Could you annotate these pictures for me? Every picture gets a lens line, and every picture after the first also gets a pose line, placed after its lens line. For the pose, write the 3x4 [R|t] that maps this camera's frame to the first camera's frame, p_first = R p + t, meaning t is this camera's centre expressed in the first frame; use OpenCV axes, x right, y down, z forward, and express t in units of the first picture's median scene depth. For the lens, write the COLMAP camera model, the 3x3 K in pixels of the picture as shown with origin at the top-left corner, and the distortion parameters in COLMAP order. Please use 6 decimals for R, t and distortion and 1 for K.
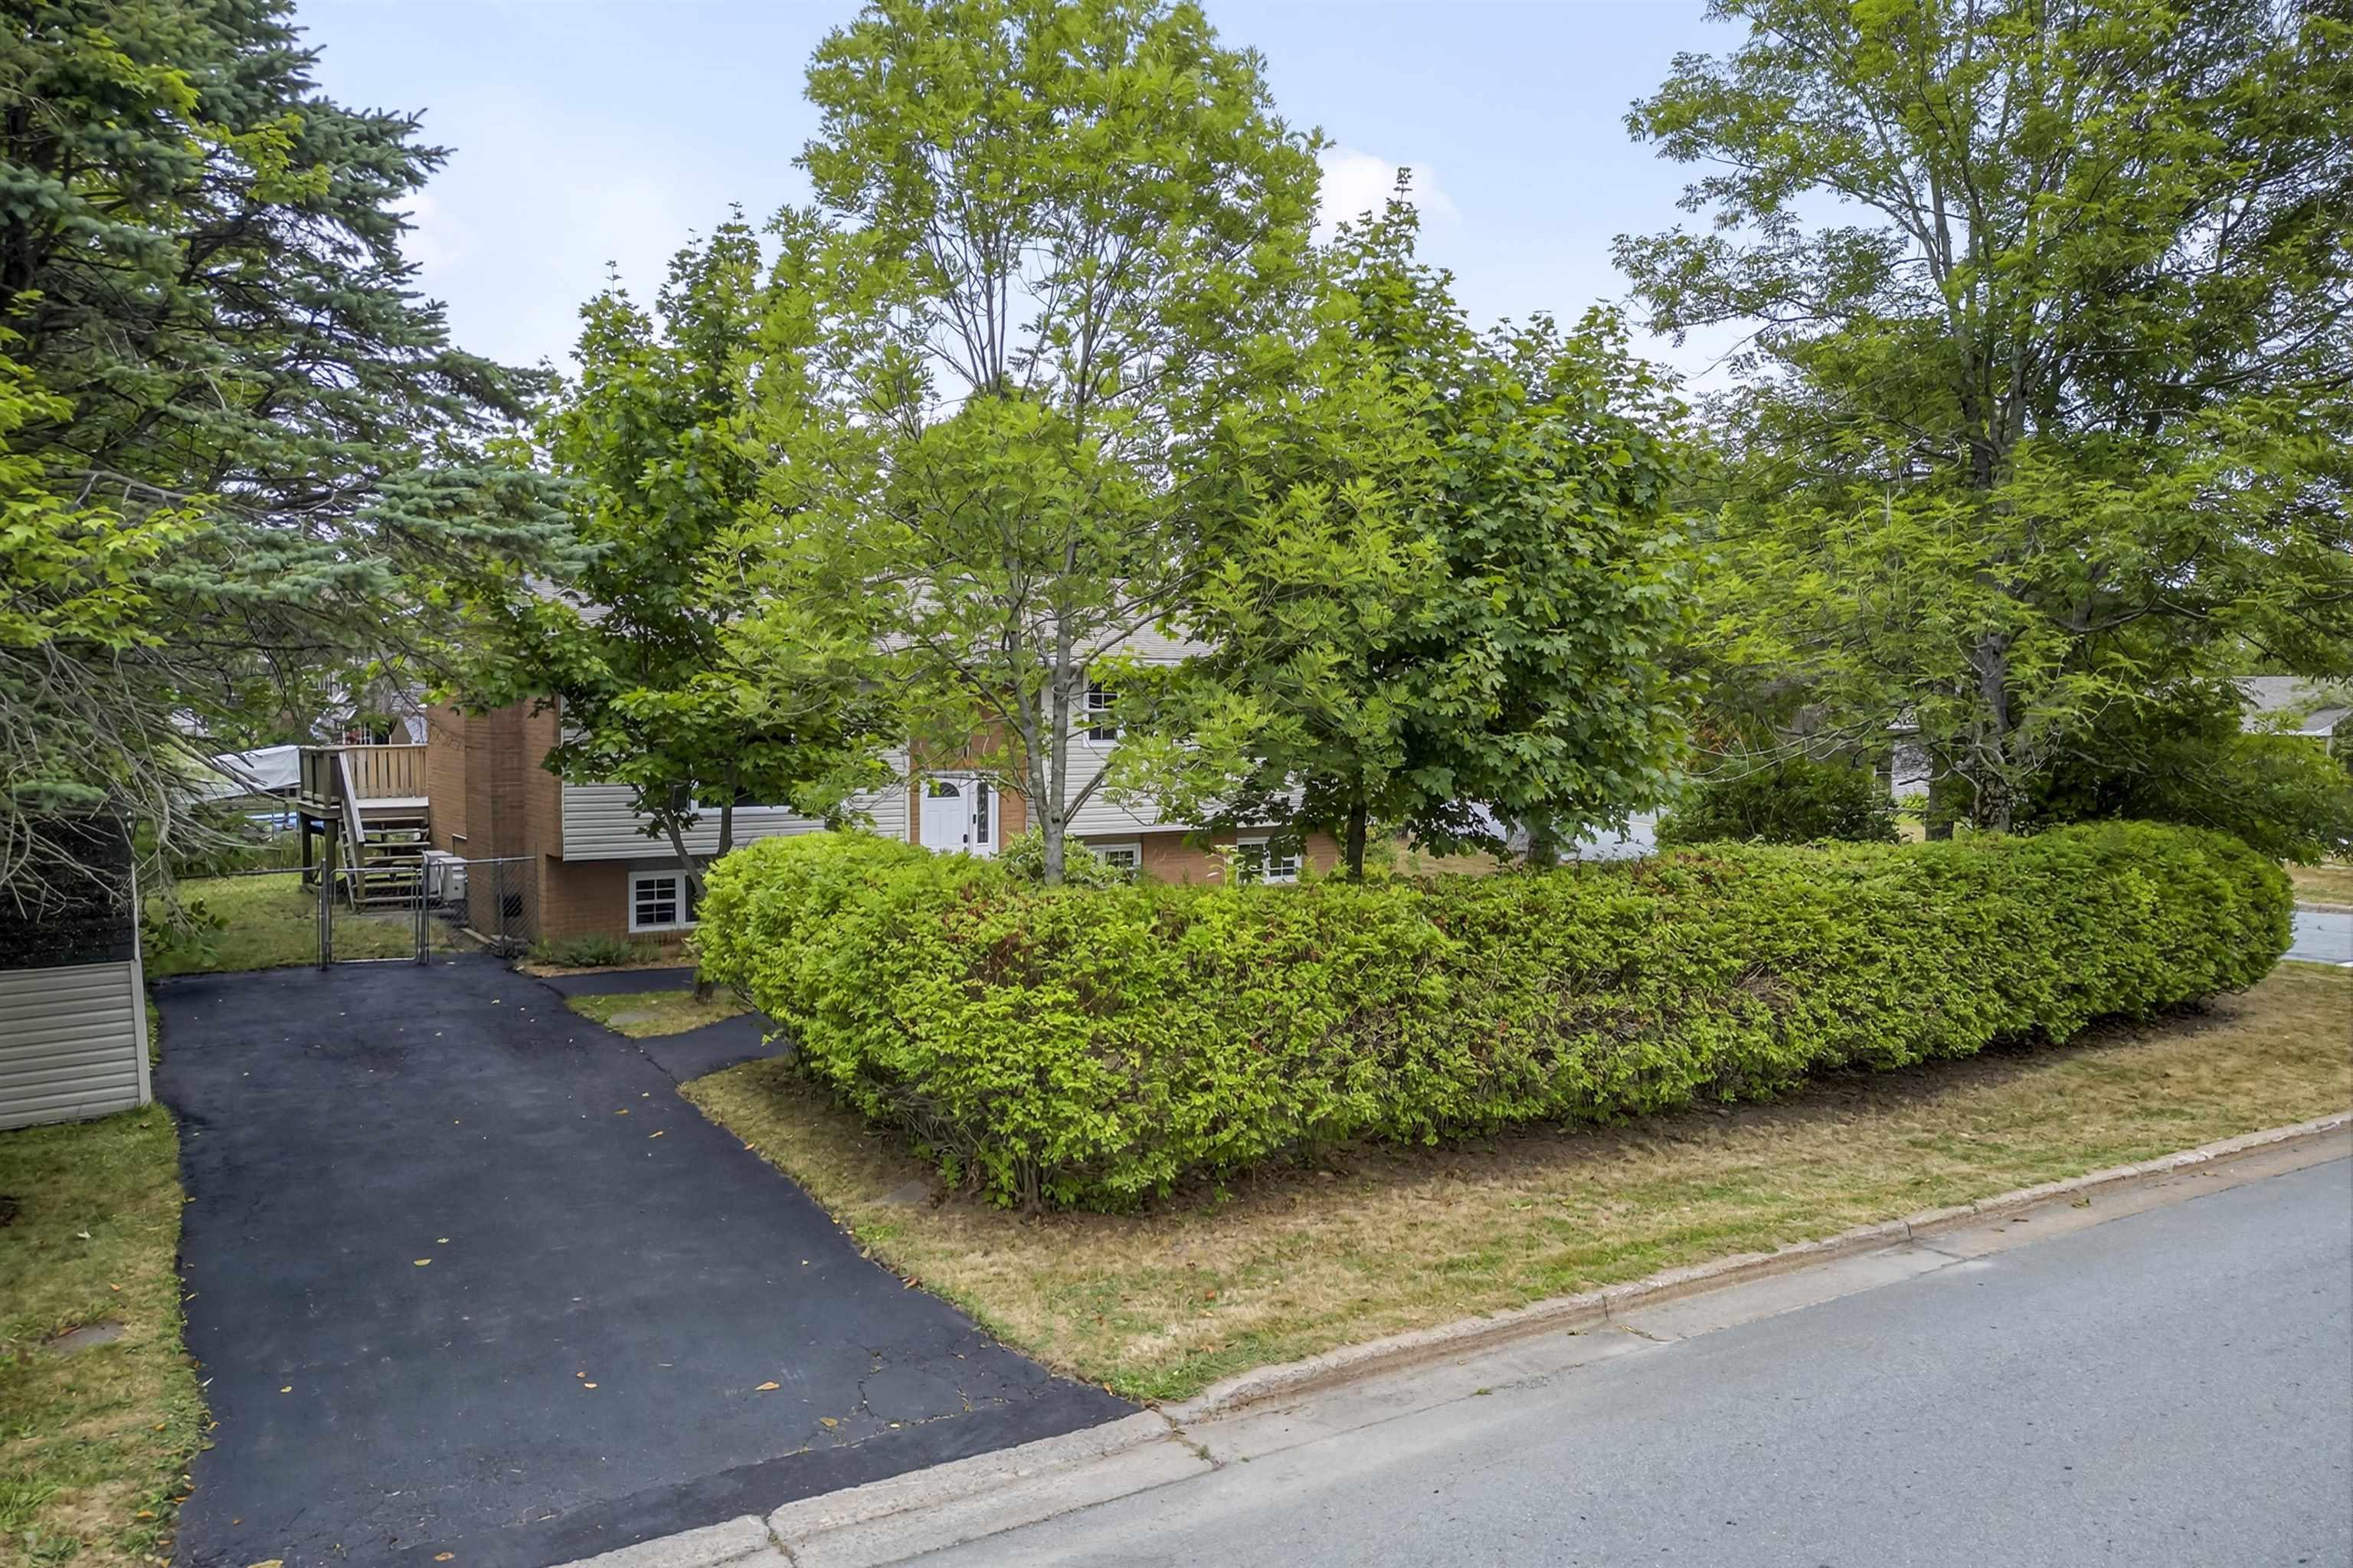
lens RADIAL K [[1641.2, 0, 1176.5], [0, 1641.2, 784.0], [0, 0, 1]] dist [0.002694, 0.000220]
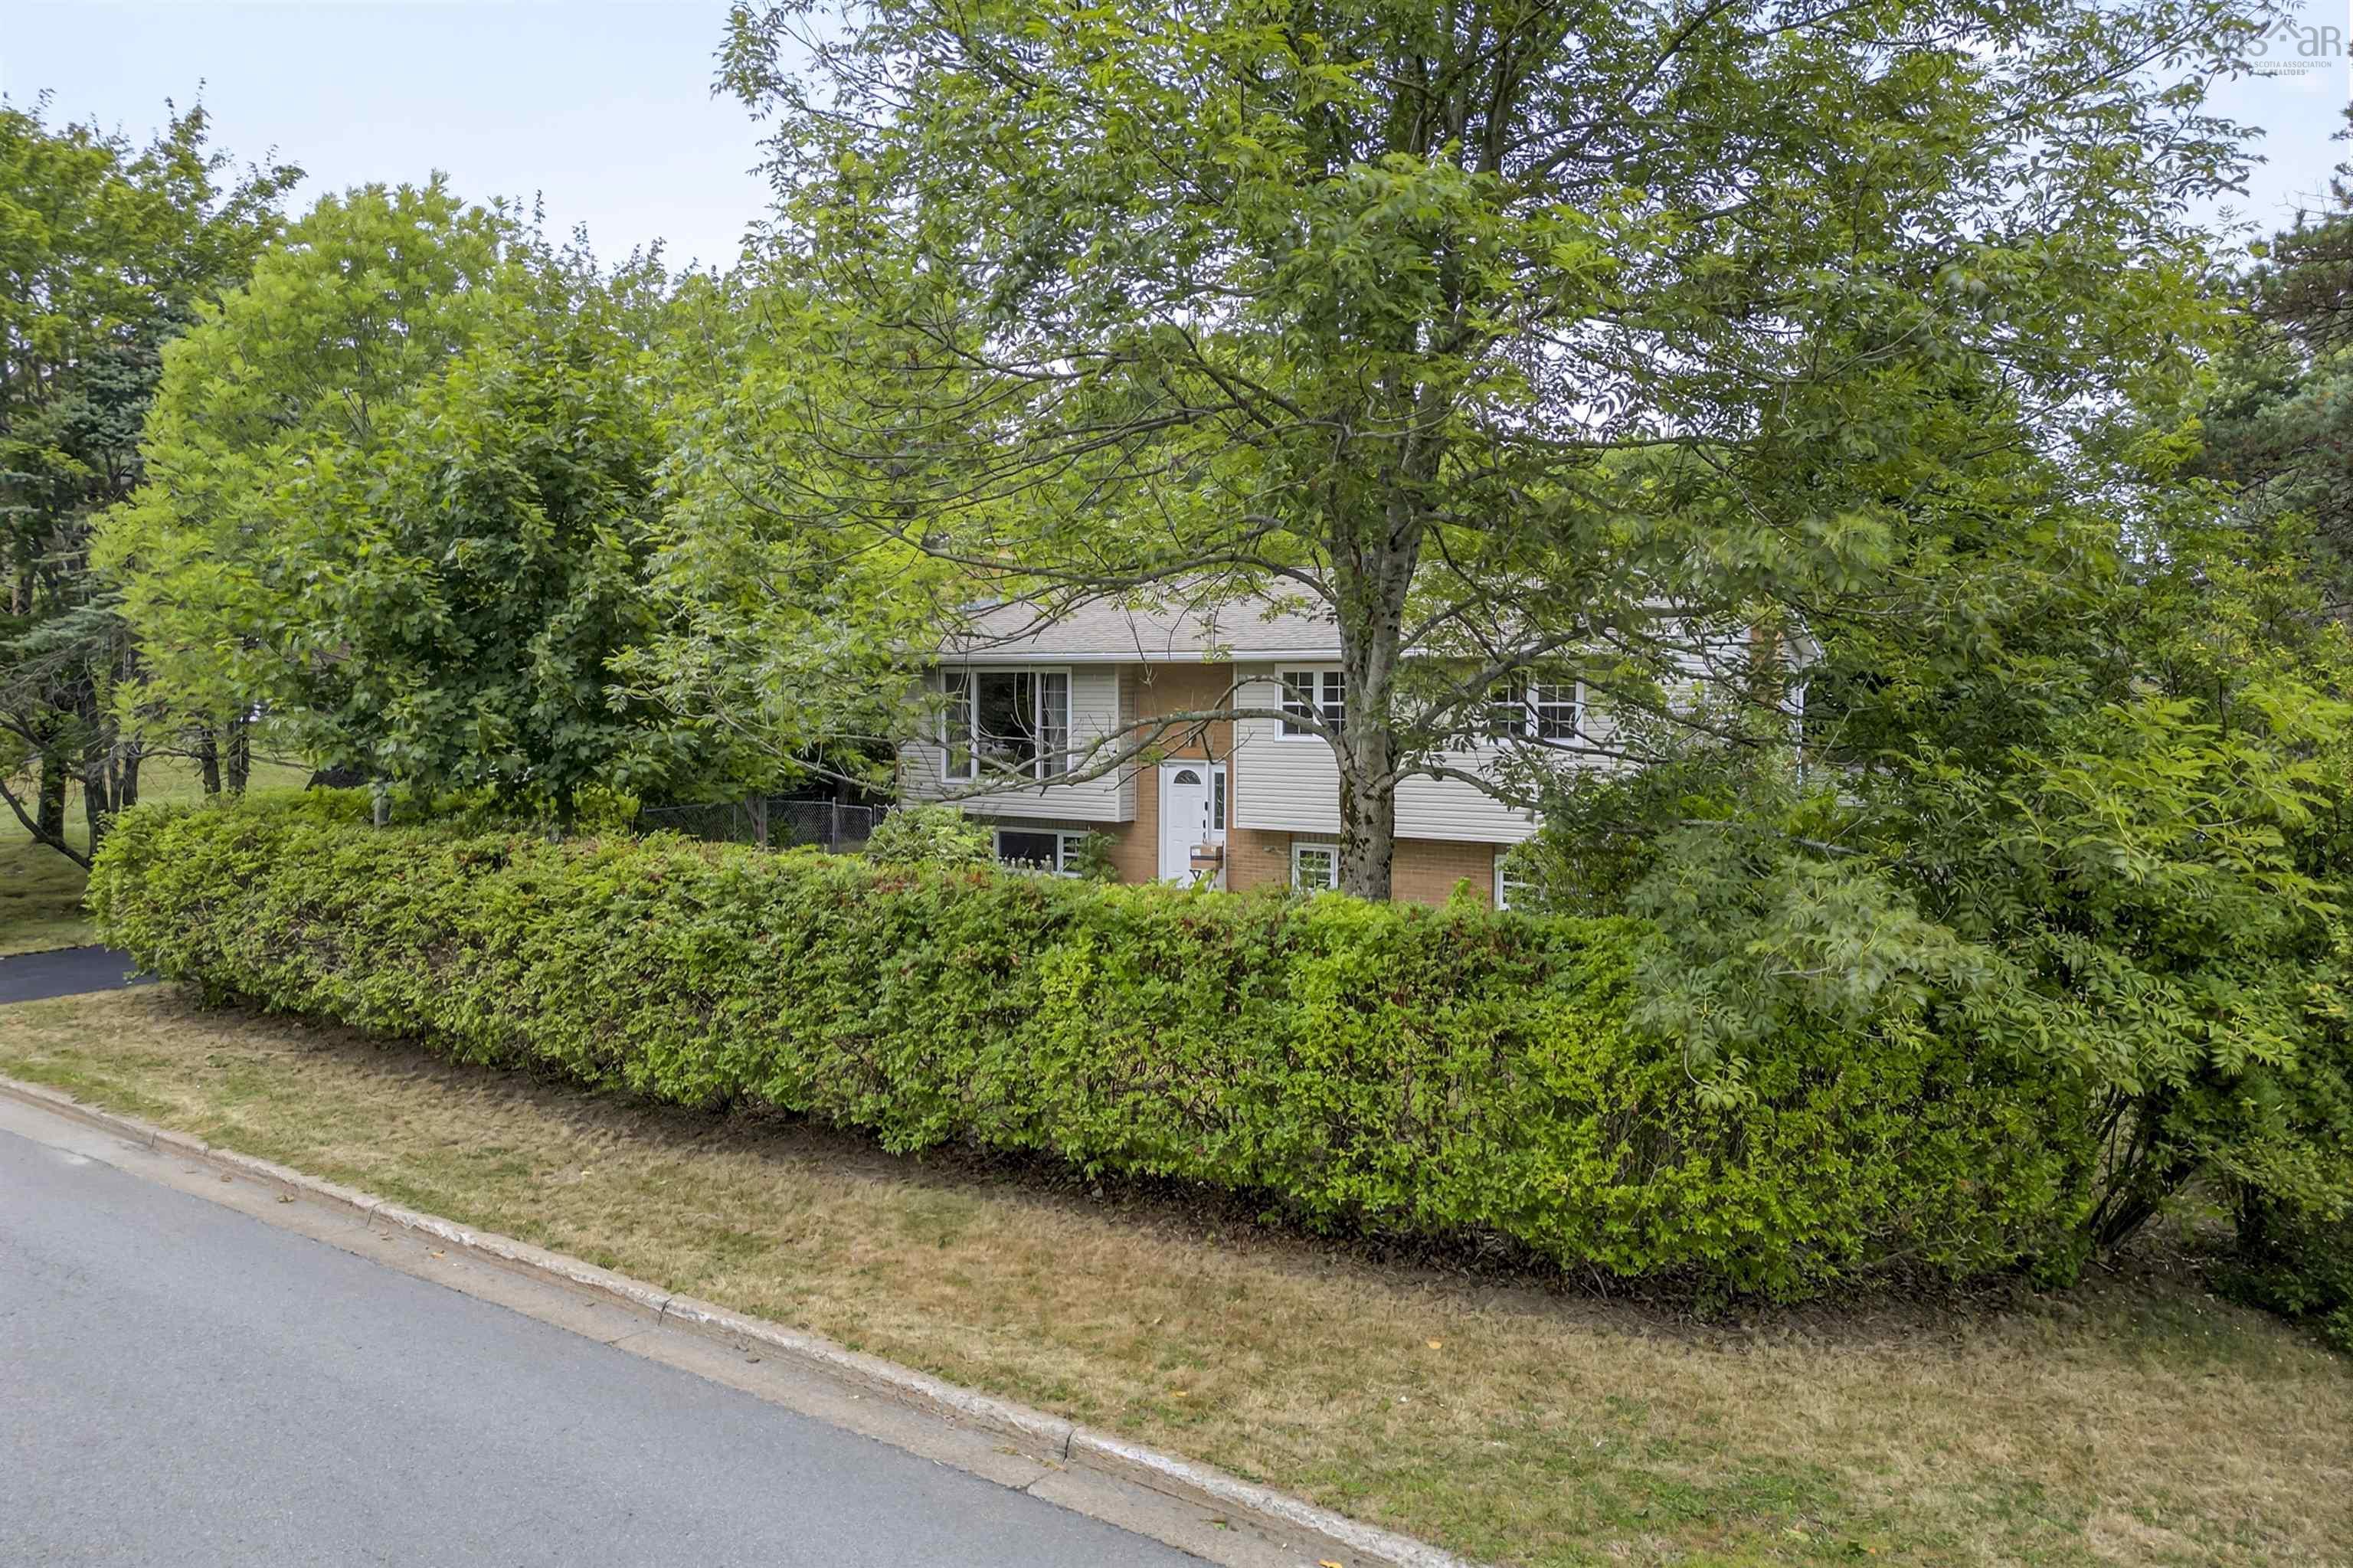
lens RADIAL K [[1641.2, 0, 1176.5], [0, 1641.2, 784.0], [0, 0, 1]] dist [0.002694, 0.000220]
pose [[0.447803, 0.061434, -0.892019, 0.779953], [-0.050282, 0.997788, 0.043476, -0.036917], [0.892717, 0.025384, 0.449901, 0.528249]]
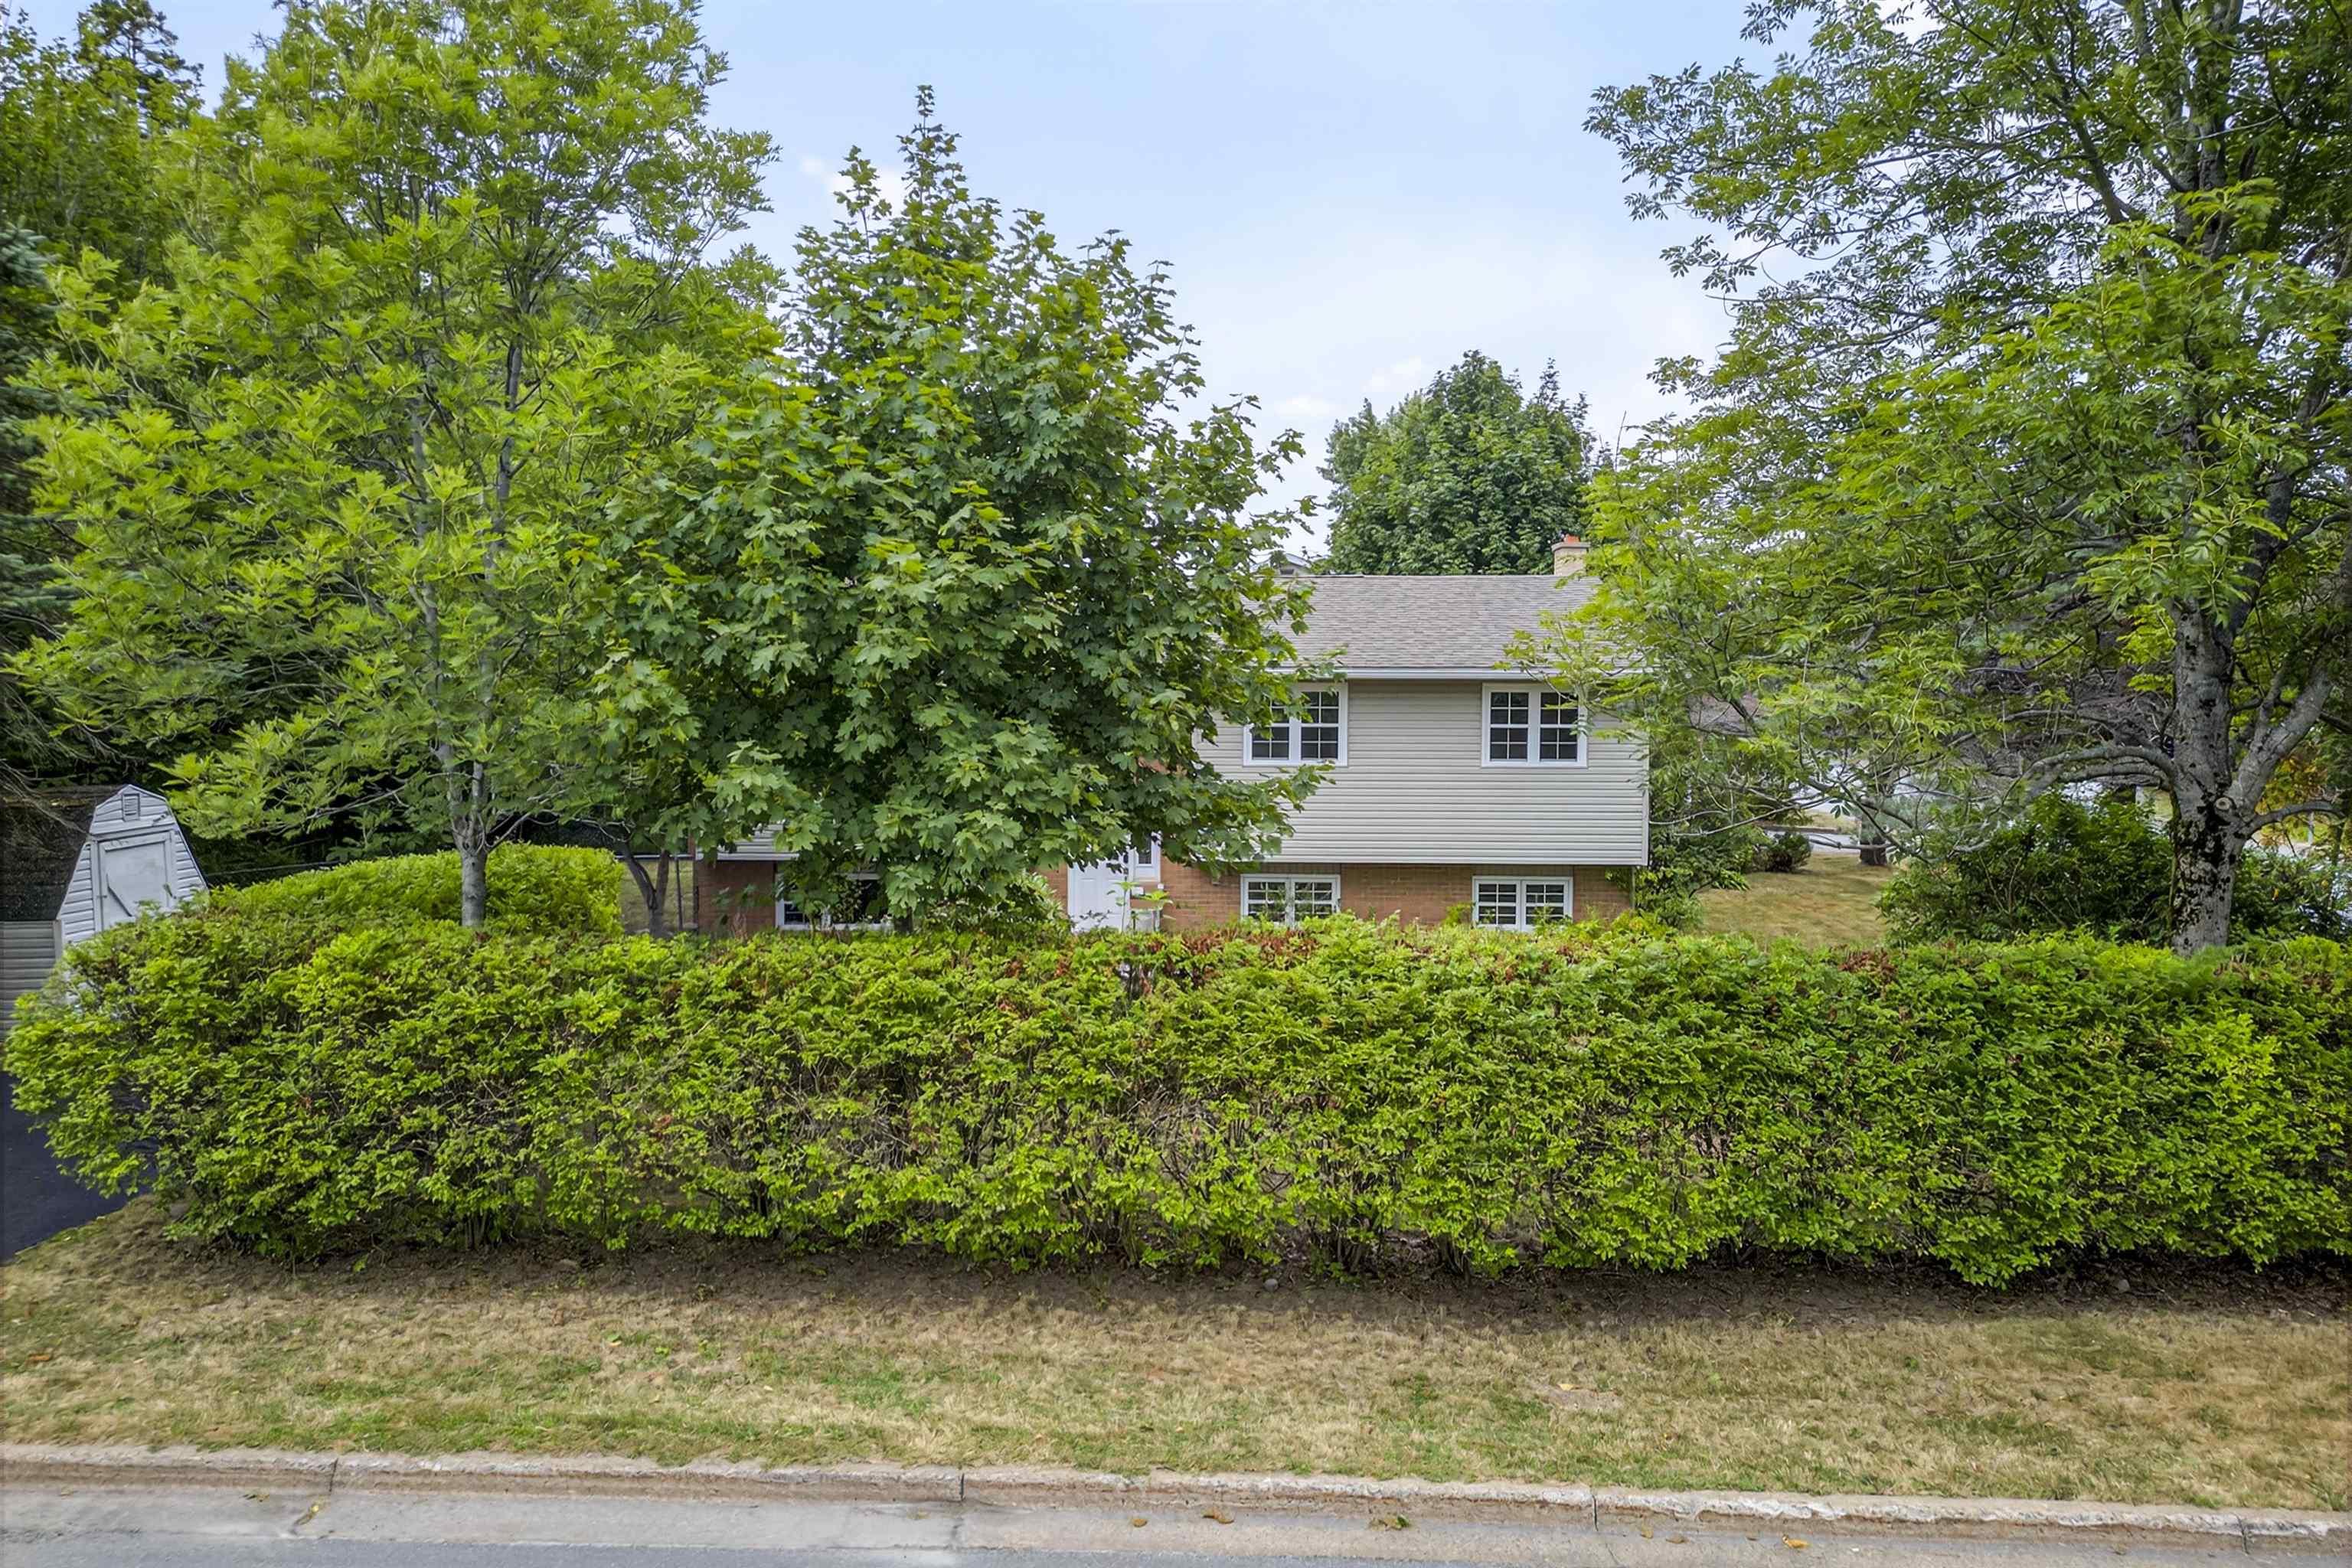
lens RADIAL K [[1640.5, 0, 1176.0], [0, 1640.5, 784.0], [0, 0, 1]] dist [0.002694, 0.000220]
pose [[0.860391, 0.041165, -0.507969, 0.035279], [-0.044058, 0.999009, 0.006333, -0.001840], [0.507726, 0.016931, 0.861352, 0.016956]]
